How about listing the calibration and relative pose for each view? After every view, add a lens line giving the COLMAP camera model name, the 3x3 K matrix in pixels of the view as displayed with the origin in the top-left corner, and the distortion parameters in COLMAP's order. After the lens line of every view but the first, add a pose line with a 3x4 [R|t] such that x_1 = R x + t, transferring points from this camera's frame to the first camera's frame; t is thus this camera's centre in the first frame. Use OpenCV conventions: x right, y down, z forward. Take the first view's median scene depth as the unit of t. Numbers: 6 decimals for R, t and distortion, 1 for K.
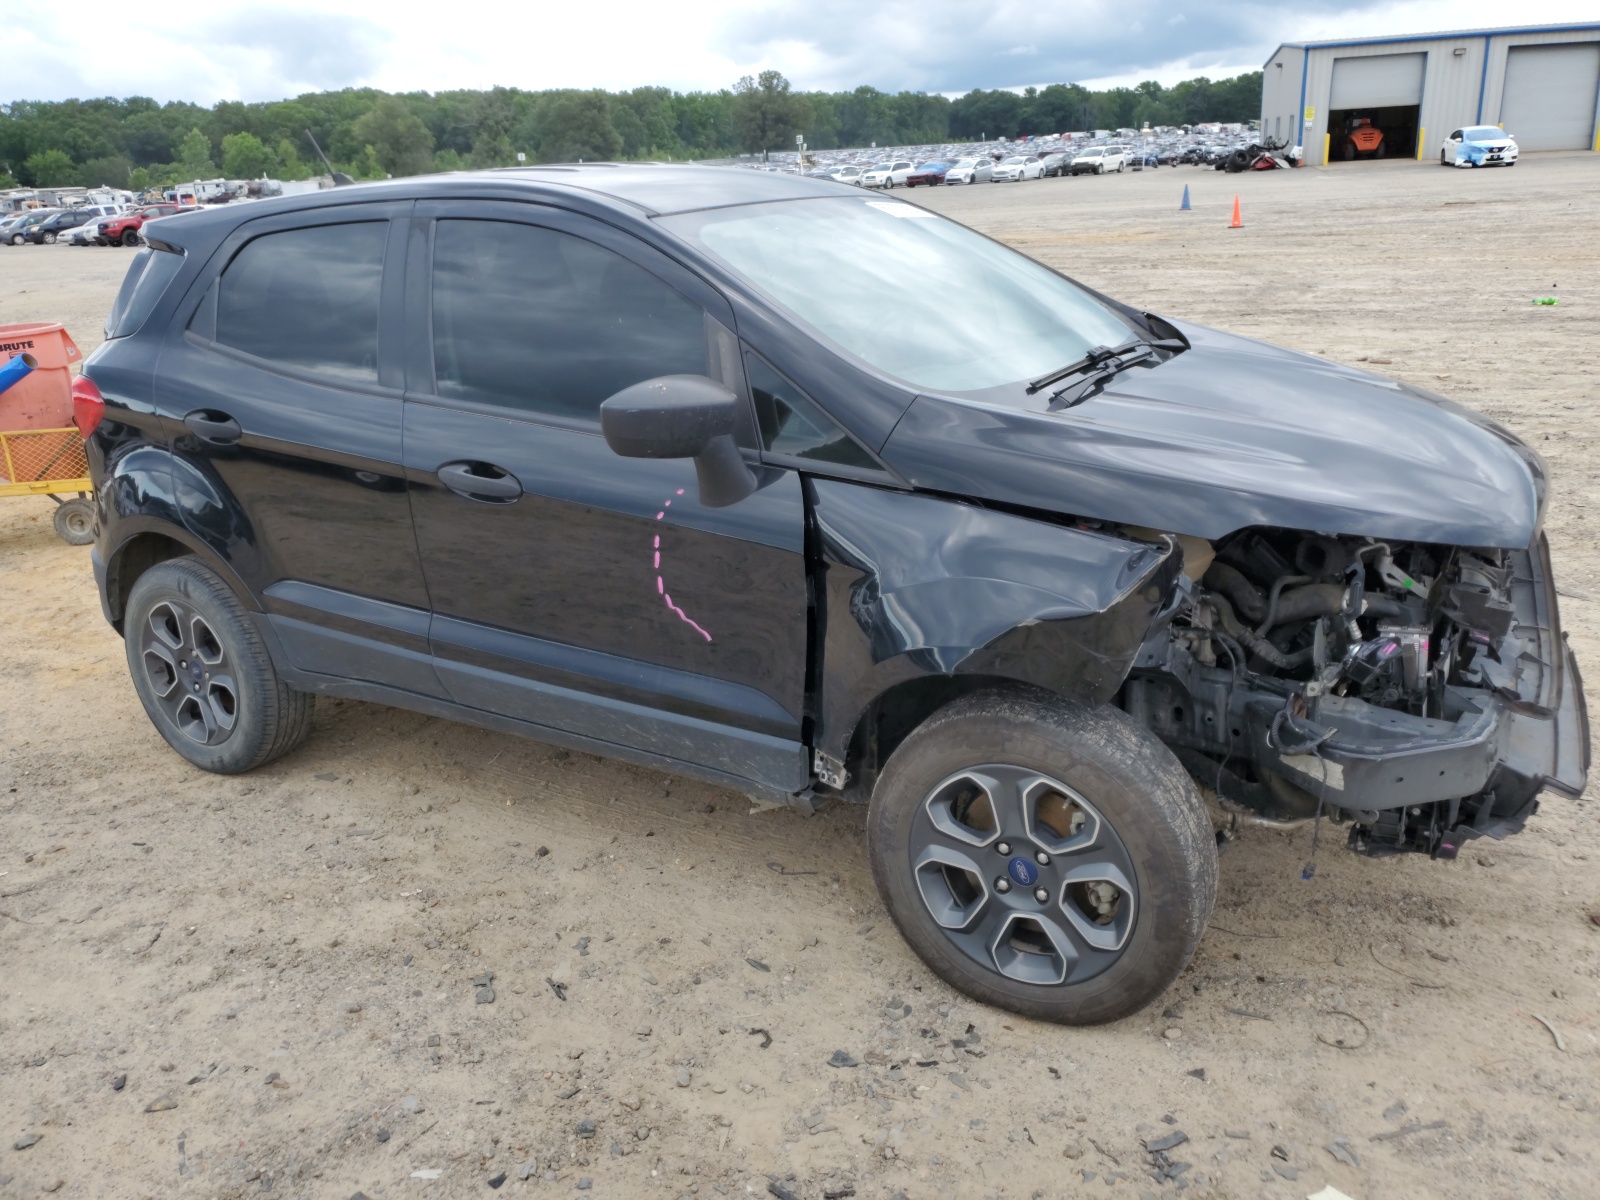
lens RADIAL K [[1248.4, 0, 803.9], [0, 1248.4, 604.6], [0, 0, 1]] dist [0.019414, -0.002194]
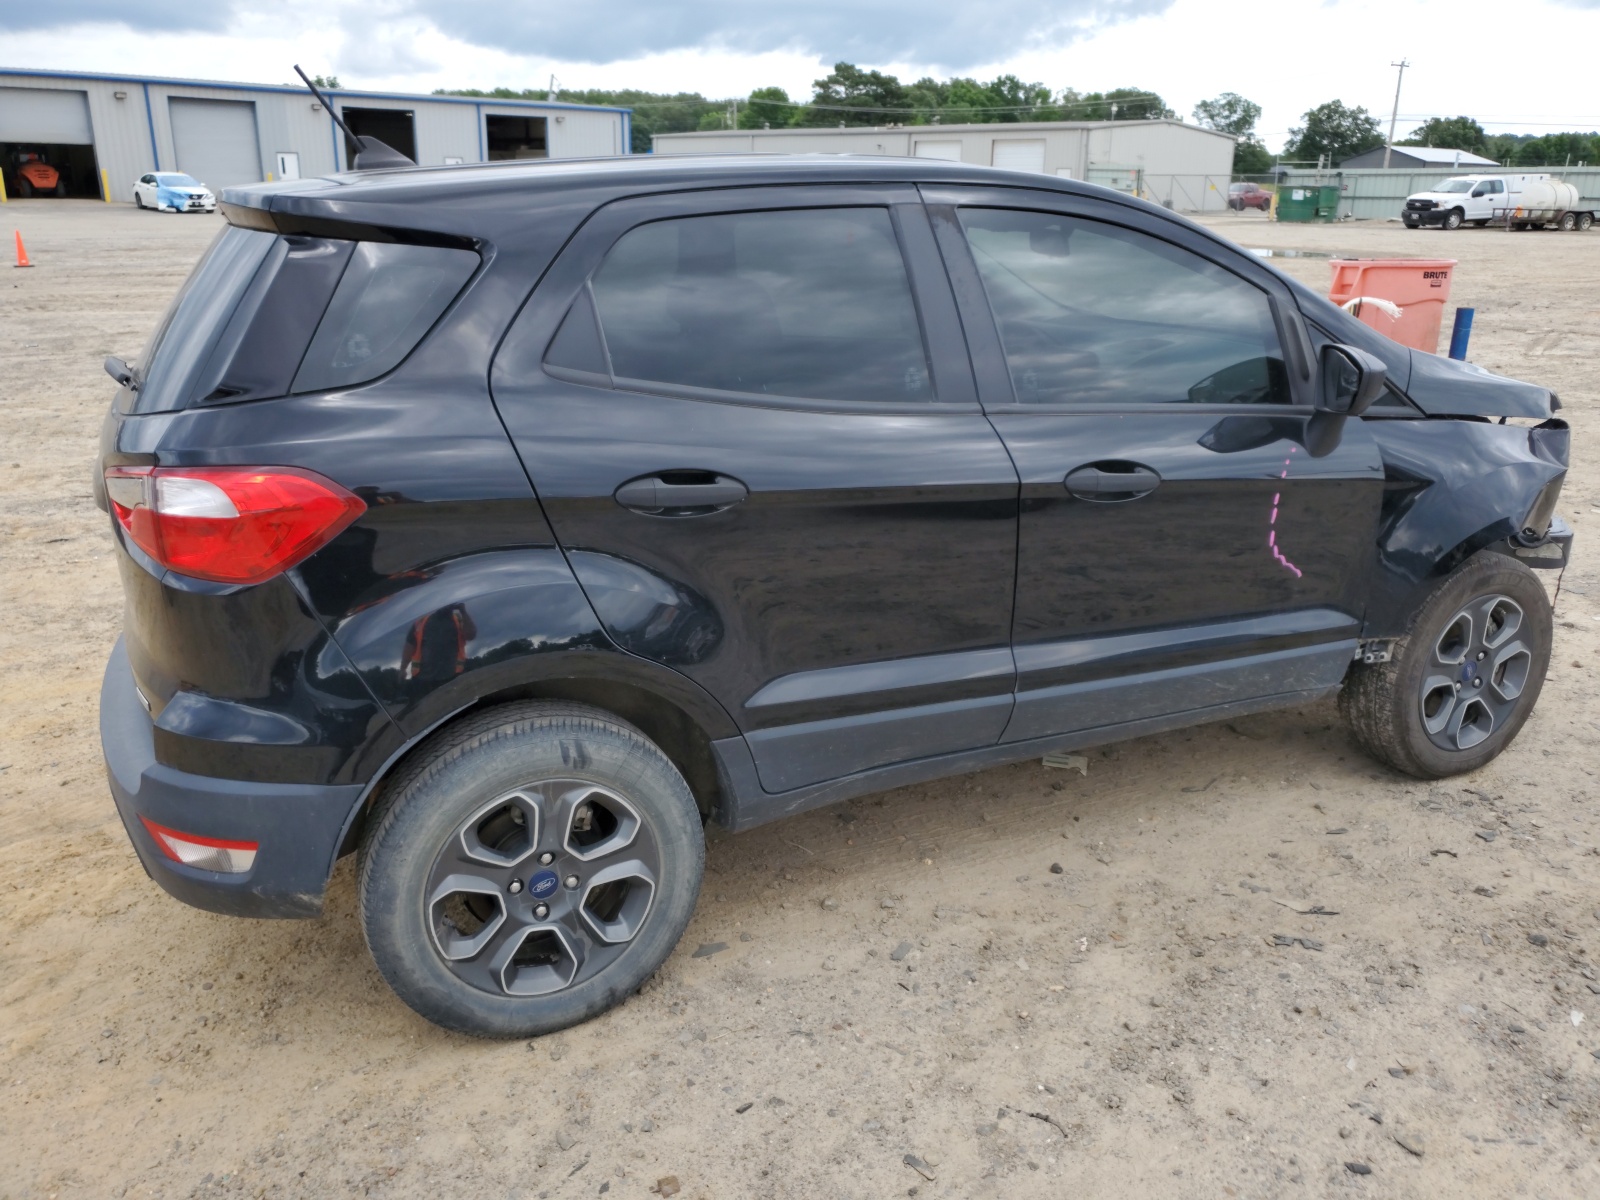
lens RADIAL K [[1248.4, 0, 799.7], [0, 1248.4, 628.9], [0, 0, 1]] dist [0.019414, -0.002194]
pose [[0.546289, -0.225652, 0.806628, -0.090164], [0.239258, 0.964942, 0.107903, -0.011327], [-0.802698, 0.134046, 0.581126, 0.049064]]
